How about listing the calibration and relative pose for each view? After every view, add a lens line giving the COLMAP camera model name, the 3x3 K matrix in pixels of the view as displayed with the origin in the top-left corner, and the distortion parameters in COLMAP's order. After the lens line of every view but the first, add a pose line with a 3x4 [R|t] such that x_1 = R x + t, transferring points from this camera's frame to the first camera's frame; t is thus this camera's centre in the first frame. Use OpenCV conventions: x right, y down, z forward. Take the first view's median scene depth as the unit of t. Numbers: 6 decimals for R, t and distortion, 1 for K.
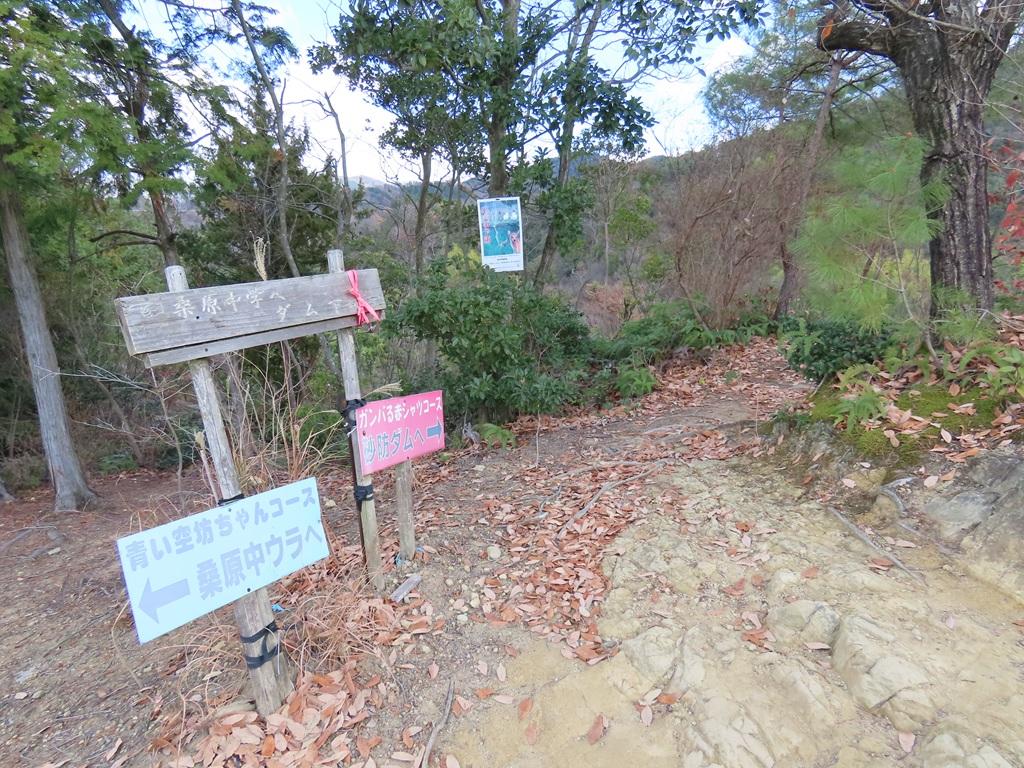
lens RADIAL K [[645.7, 0, 509.3], [0, 645.7, 389.0], [0, 0, 1]] dist [-0.011661, -0.002062]
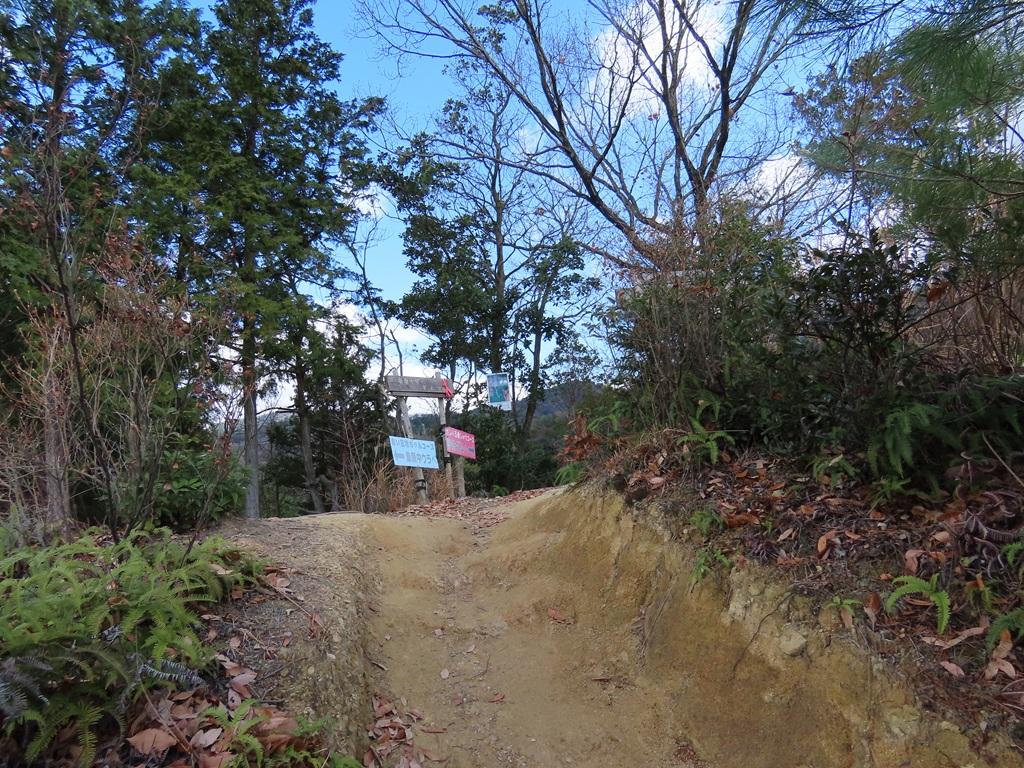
lens RADIAL K [[645.7, 0, 512.4], [0, 645.7, 383.2], [0, 0, 1]] dist [-0.011661, -0.002062]
pose [[0.999239, -0.038801, 0.003866, 0.012614], [0.037725, 0.936887, -0.347592, 0.251861], [0.009865, 0.347474, 0.937638, -0.495946]]
